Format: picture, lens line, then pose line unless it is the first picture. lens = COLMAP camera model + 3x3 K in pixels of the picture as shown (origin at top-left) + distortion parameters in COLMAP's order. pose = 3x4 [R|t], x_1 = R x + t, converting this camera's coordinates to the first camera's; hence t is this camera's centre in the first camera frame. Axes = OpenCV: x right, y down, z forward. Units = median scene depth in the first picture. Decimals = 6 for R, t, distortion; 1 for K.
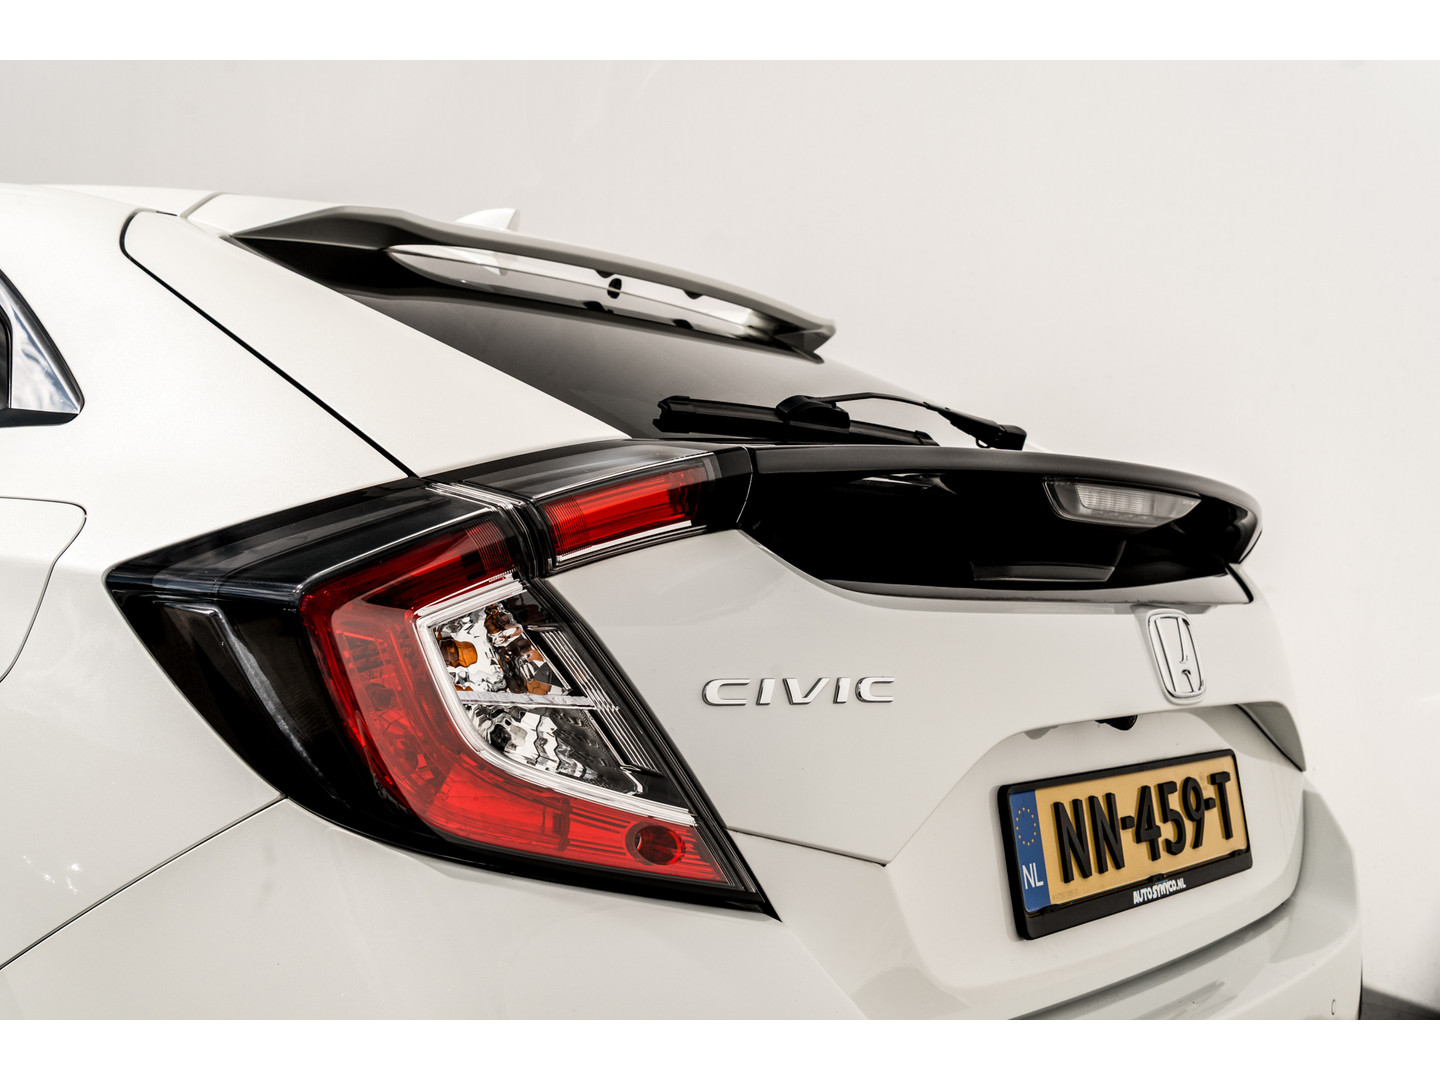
lens RADIAL K [[1611.0, 0, 720.0], [0, 1611.0, 540.0], [0, 0, 1]] dist [0.017057, 0.010654]
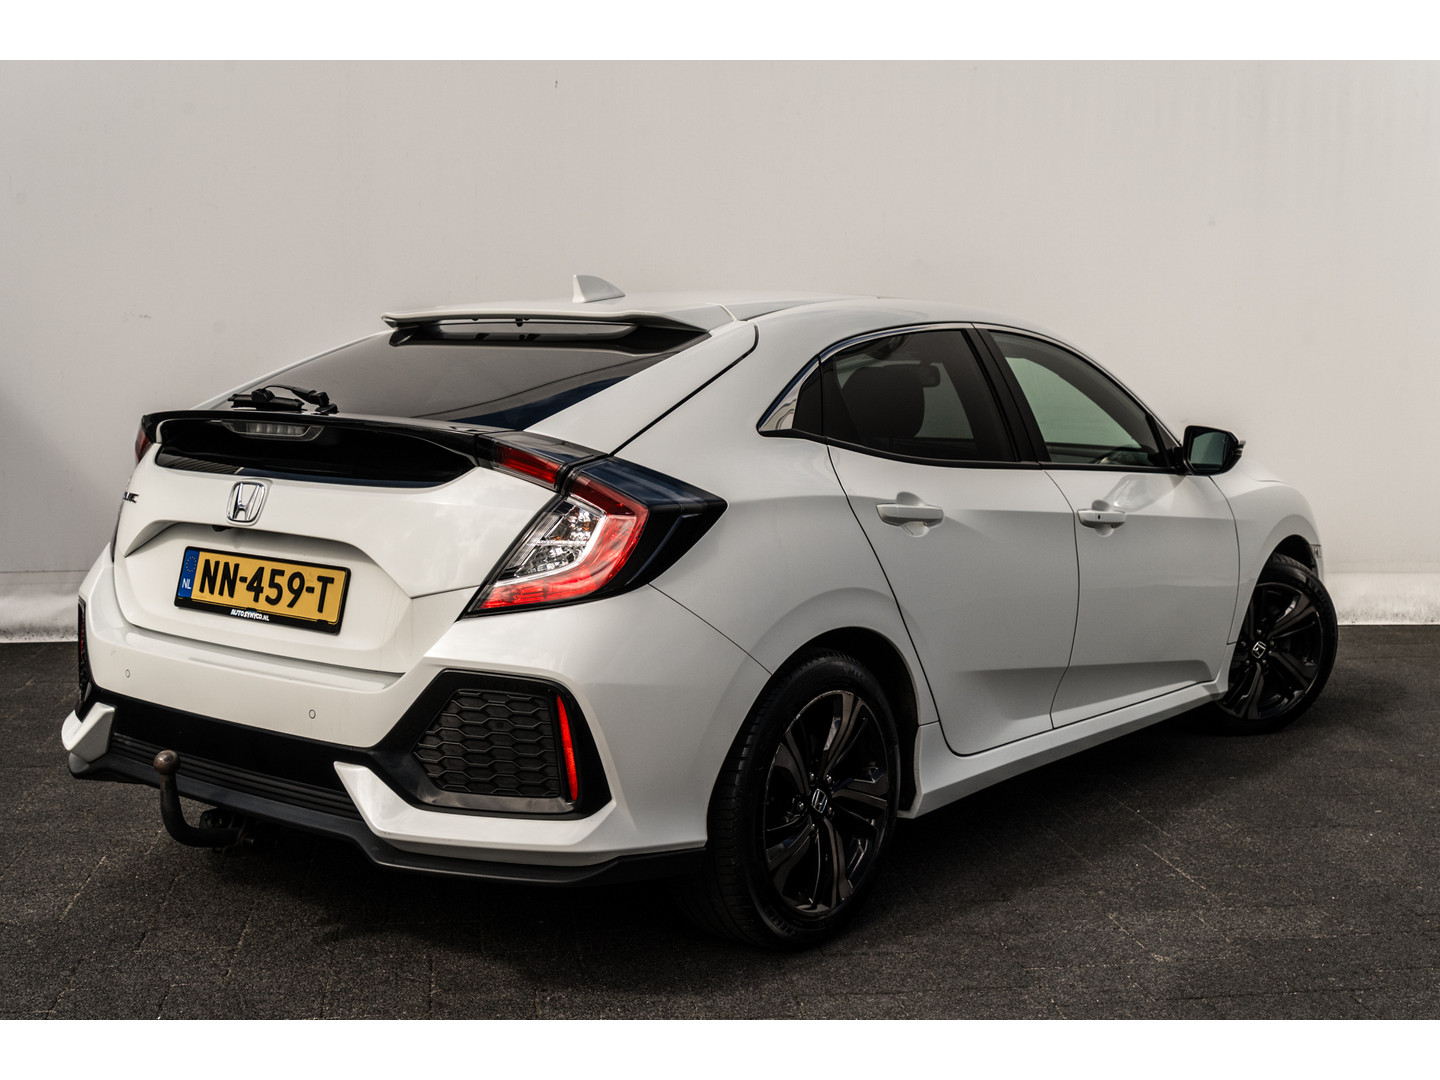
lens RADIAL K [[1657.2, 0, 720.0], [0, 1657.2, 540.0], [0, 0, 1]] dist [-0.011854, -0.009091]
pose [[0.025891, 0.038710, -0.998915, 2.582083], [-0.022883, 0.999011, 0.038120, 0.025464], [0.999403, 0.021871, 0.026751, 1.648446]]
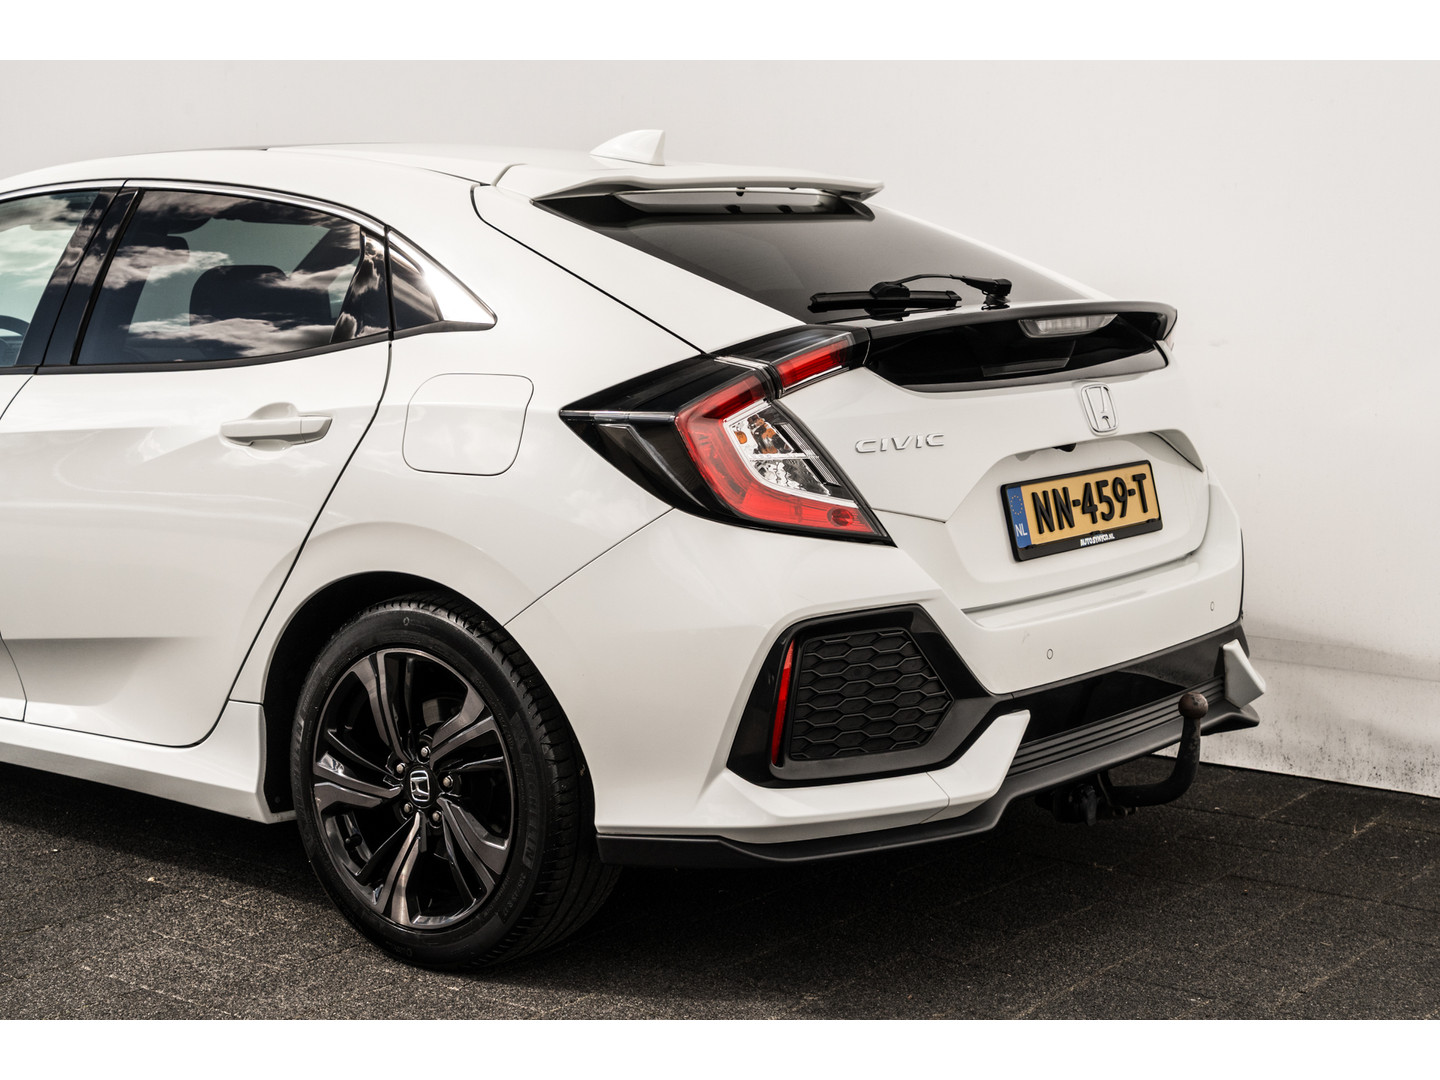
lens RADIAL K [[2245.4, 0, 720.0], [0, 2245.4, 540.0], [0, 0, 1]] dist [0.137764, 0.021180]
pose [[0.997132, -0.074876, 0.010997, -0.185415], [0.072869, 0.989144, 0.127607, -0.141755], [-0.020433, -0.126440, 0.991764, -1.574759]]
